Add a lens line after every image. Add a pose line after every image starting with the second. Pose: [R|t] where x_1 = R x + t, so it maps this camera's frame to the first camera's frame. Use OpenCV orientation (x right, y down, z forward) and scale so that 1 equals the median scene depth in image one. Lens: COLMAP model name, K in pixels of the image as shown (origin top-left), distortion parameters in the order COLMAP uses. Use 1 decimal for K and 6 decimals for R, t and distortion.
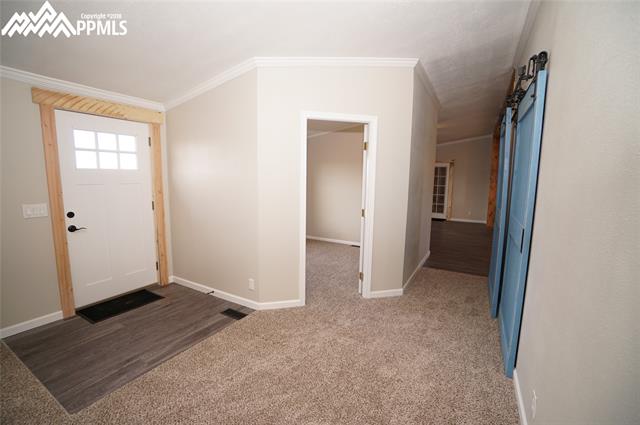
lens RADIAL K [[278.7, 0, 306.9], [0, 278.7, 213.3], [0, 0, 1]] dist [-0.000732, -0.000098]
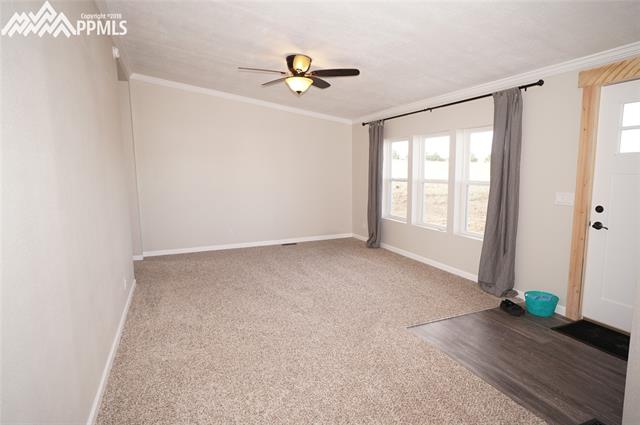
lens RADIAL K [[345.9, 0, 320.0], [0, 345.9, 212.5], [0, 0, 1]] dist [0.031121, 0.000530]
pose [[-0.584667, 0.101528, -0.804896, 0.531431], [-0.094013, 0.976975, 0.191524, -0.113790], [0.805808, 0.187648, -0.561660, 0.950461]]
